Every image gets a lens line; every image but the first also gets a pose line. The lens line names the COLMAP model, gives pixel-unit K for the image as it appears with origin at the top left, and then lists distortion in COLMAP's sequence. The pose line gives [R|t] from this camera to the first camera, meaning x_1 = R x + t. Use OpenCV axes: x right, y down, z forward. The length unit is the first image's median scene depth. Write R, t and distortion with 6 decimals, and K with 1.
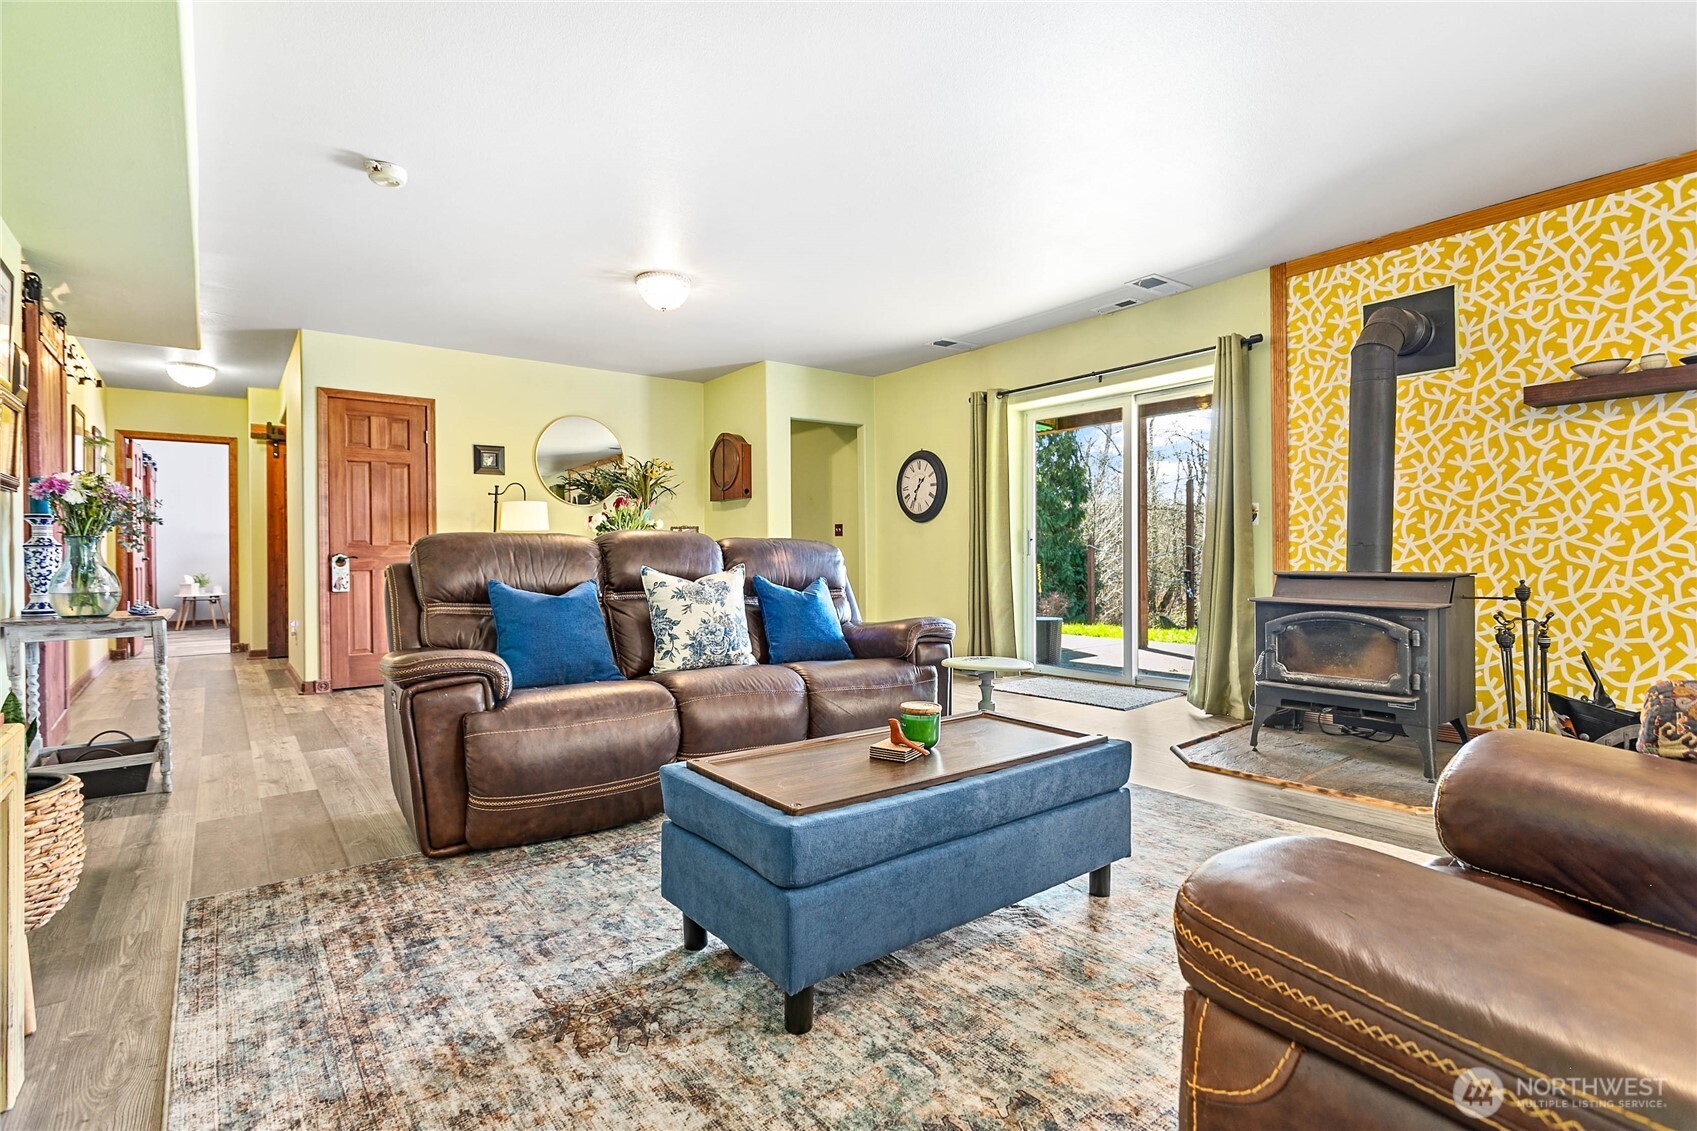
lens RADIAL K [[818.2, 0, 850.3], [0, 818.2, 565.8], [0, 0, 1]] dist [0.005988, 0.001239]
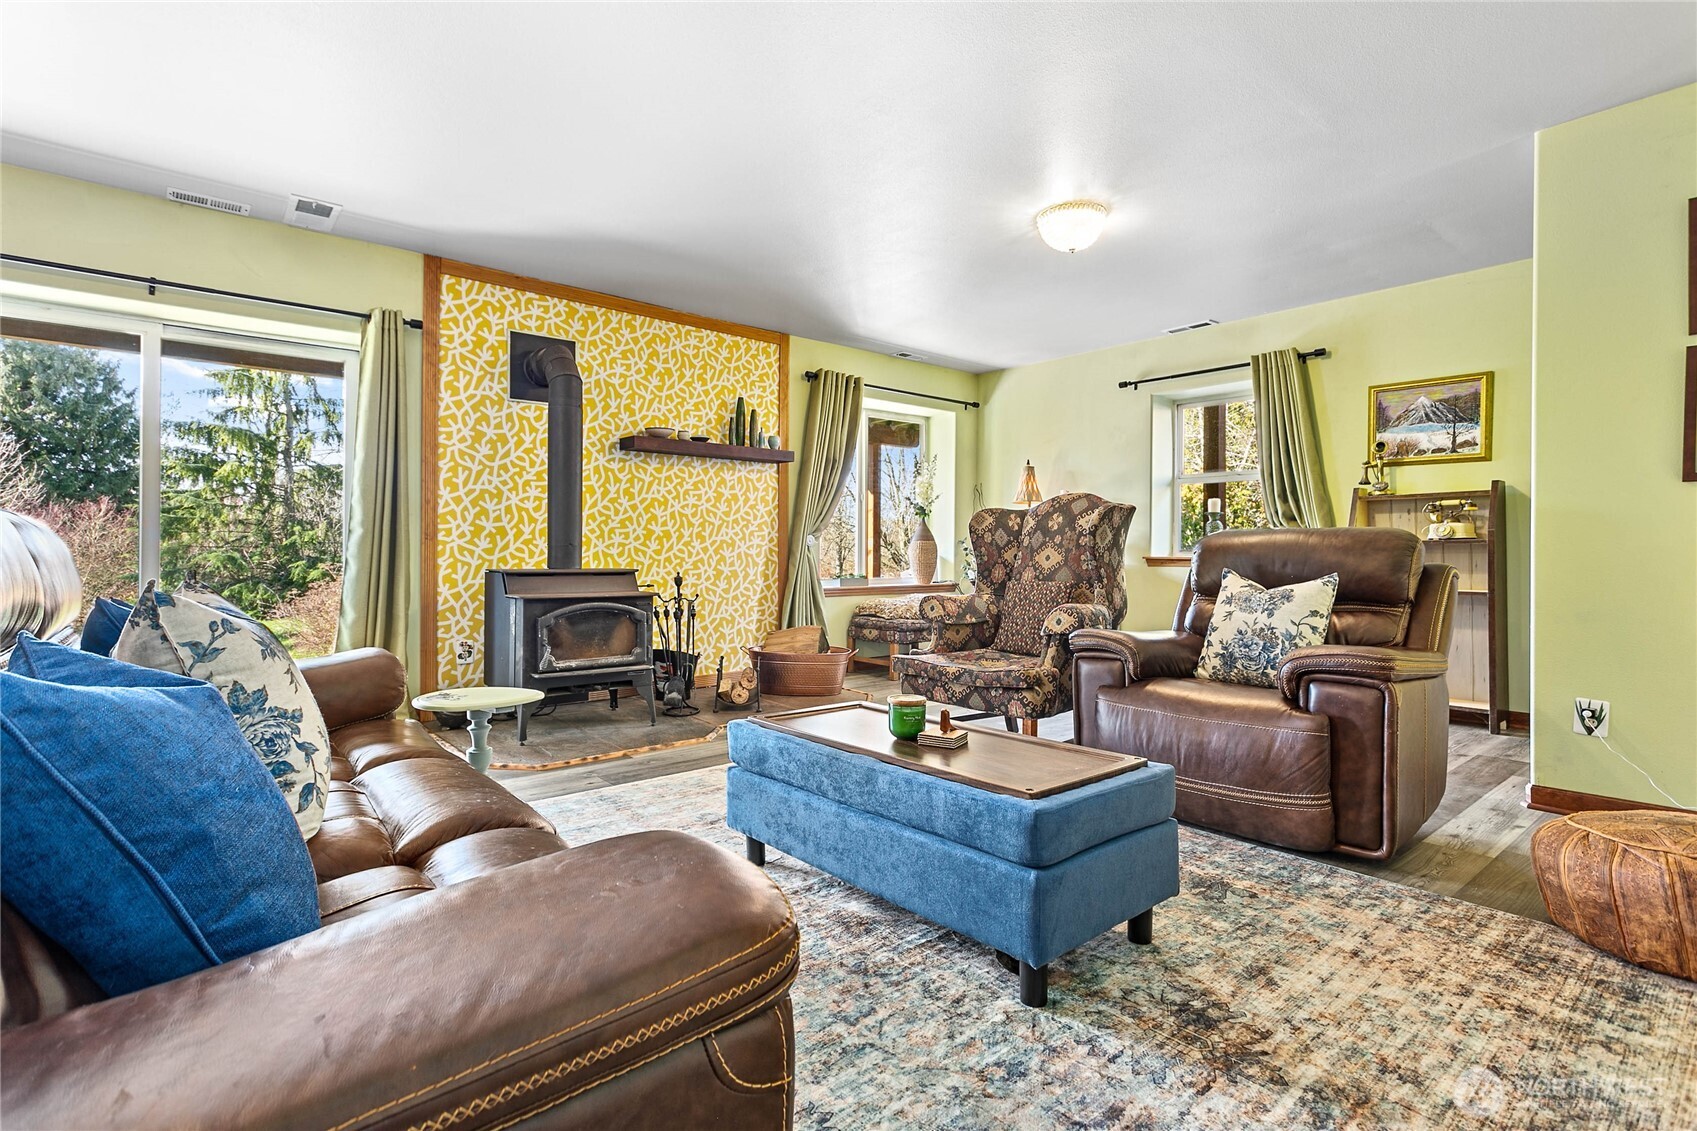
lens RADIAL K [[818.2, 0, 849.8], [0, 818.2, 553.8], [0, 0, 1]] dist [0.005988, 0.001239]
pose [[-0.047060, 0.004404, 0.998882, -0.576043], [0.009234, 0.999949, -0.003974, -0.005670], [-0.998849, 0.009037, -0.047098, 0.675123]]
